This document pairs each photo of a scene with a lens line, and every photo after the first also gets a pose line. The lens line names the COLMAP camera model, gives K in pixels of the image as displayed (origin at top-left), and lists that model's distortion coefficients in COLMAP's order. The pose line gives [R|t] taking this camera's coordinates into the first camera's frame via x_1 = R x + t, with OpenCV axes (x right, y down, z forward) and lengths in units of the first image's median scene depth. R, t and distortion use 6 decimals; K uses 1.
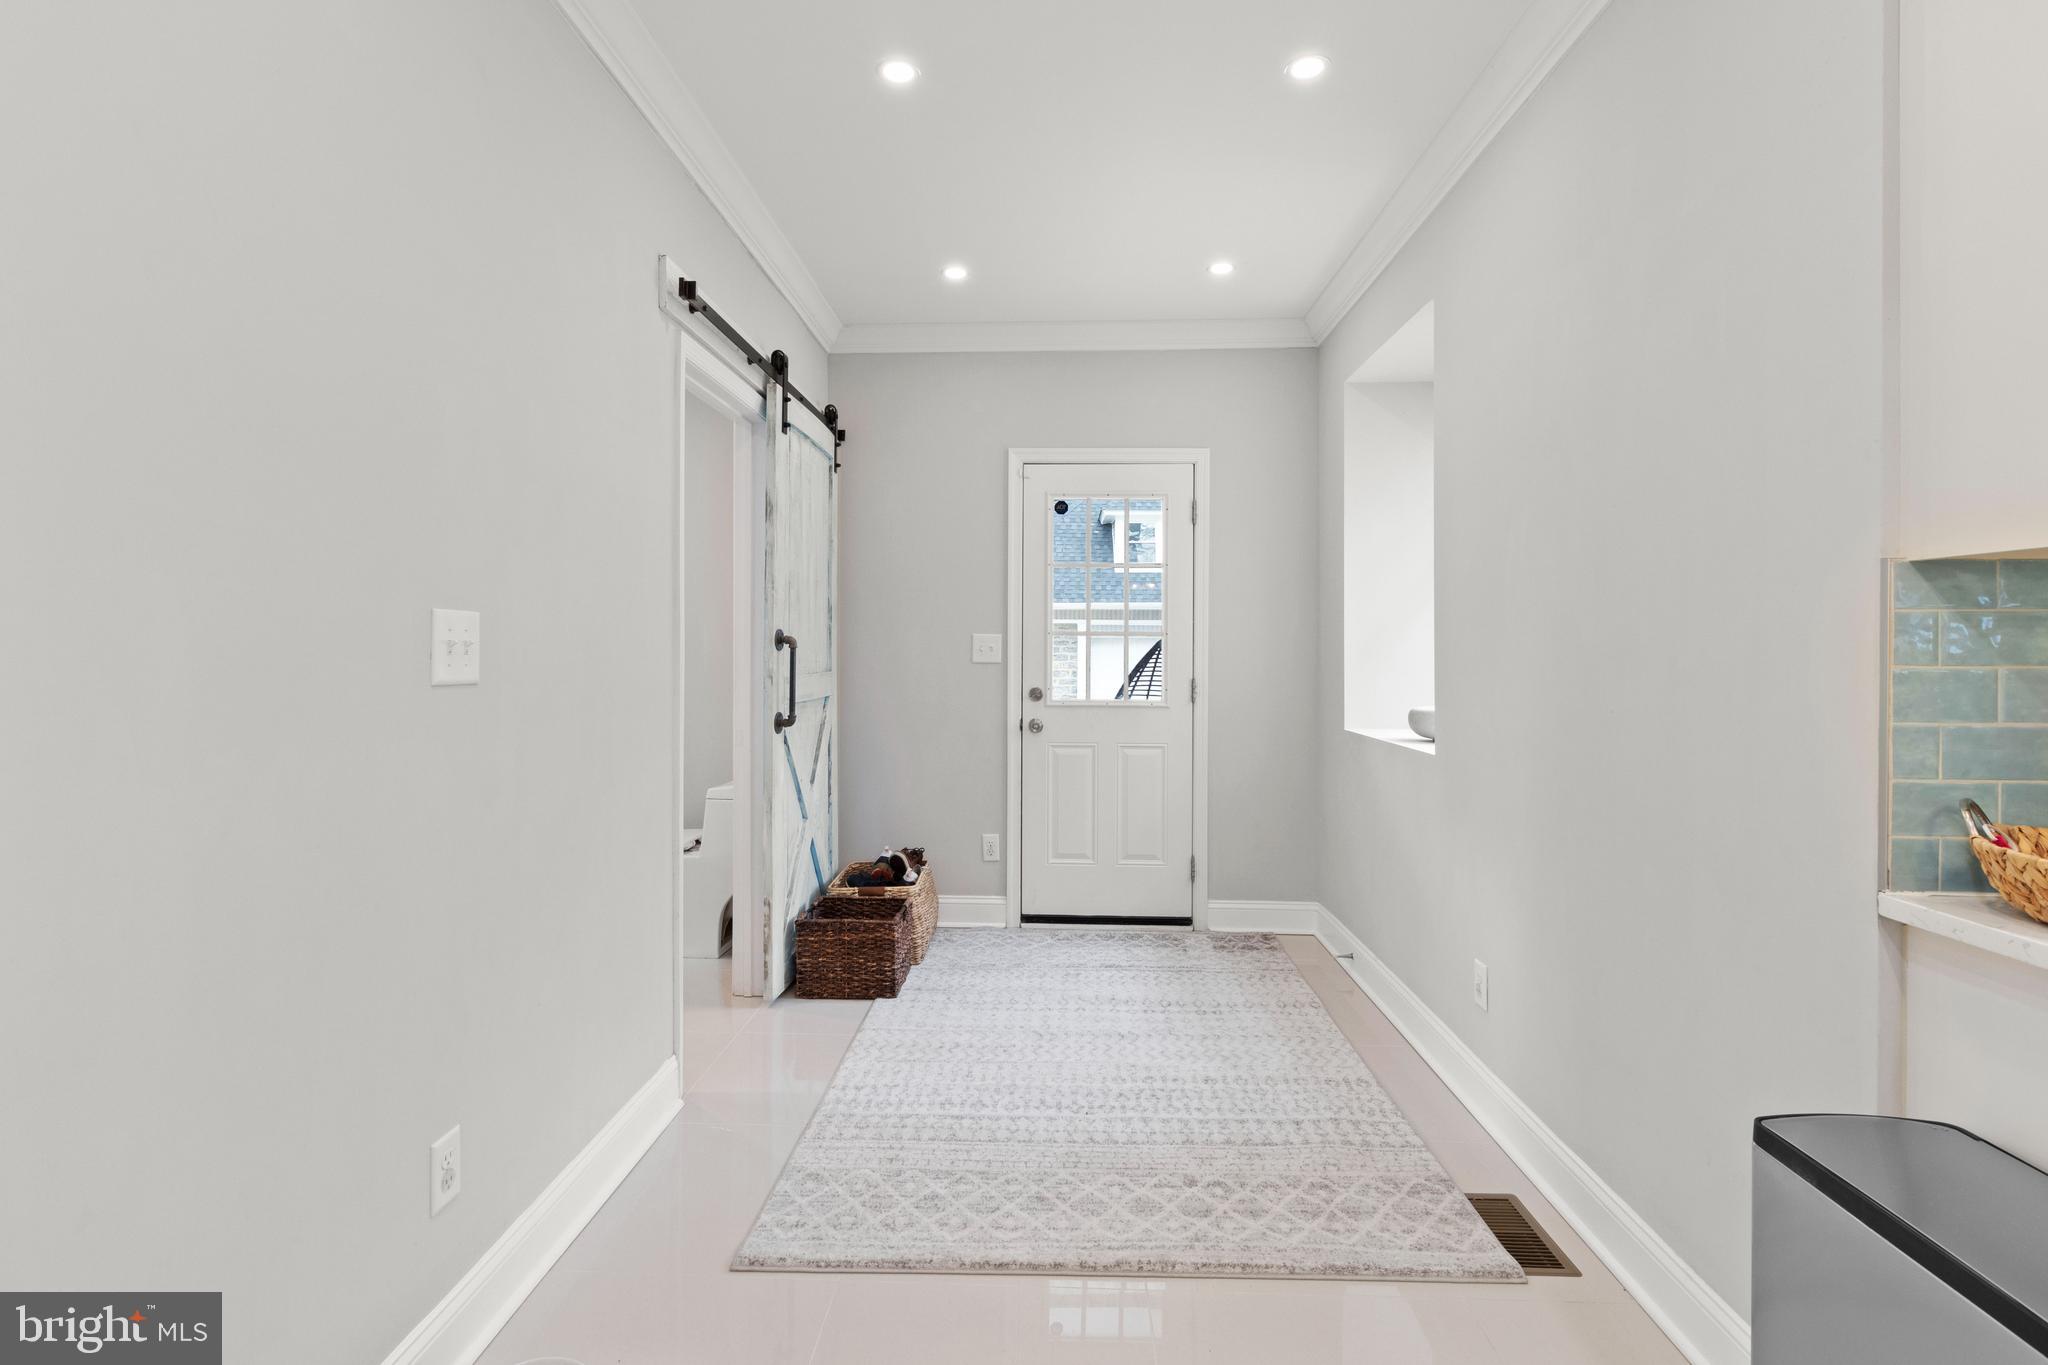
lens RADIAL K [[967.0, 0, 1023.2], [0, 967.0, 646.1], [0, 0, 1]] dist [0.002701, 0.000566]
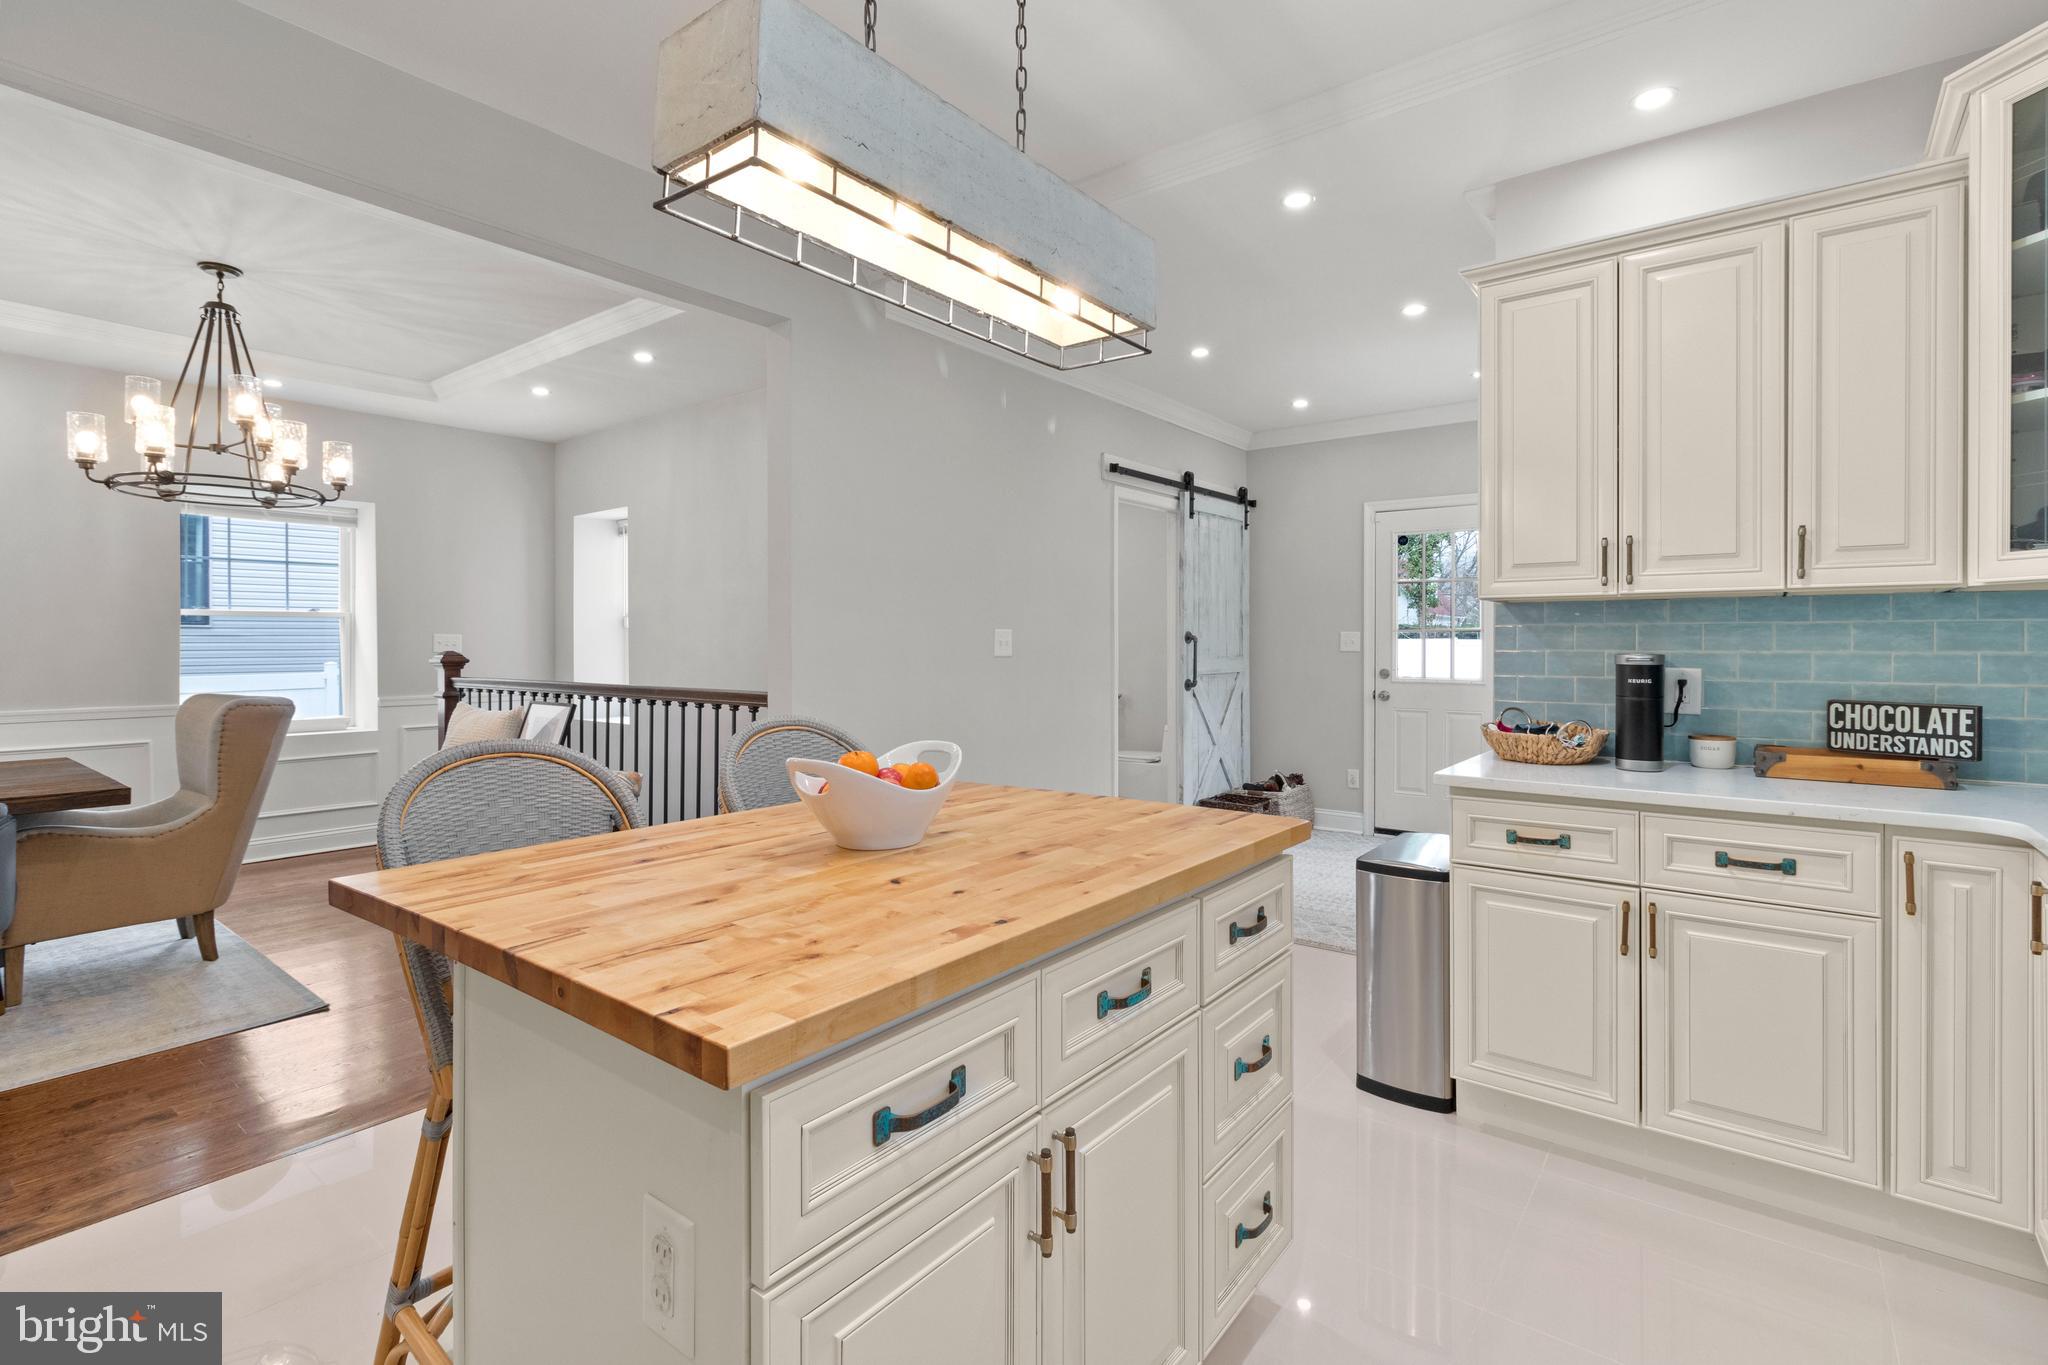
lens RADIAL K [[967.0, 0, 1023.2], [0, 967.0, 646.1], [0, 0, 1]] dist [0.002701, 0.000566]
pose [[0.810790, -0.001098, -0.585337, 0.497491], [0.005544, 0.999968, 0.005803, -0.002572], [0.585311, -0.007950, 0.810770, -0.557199]]
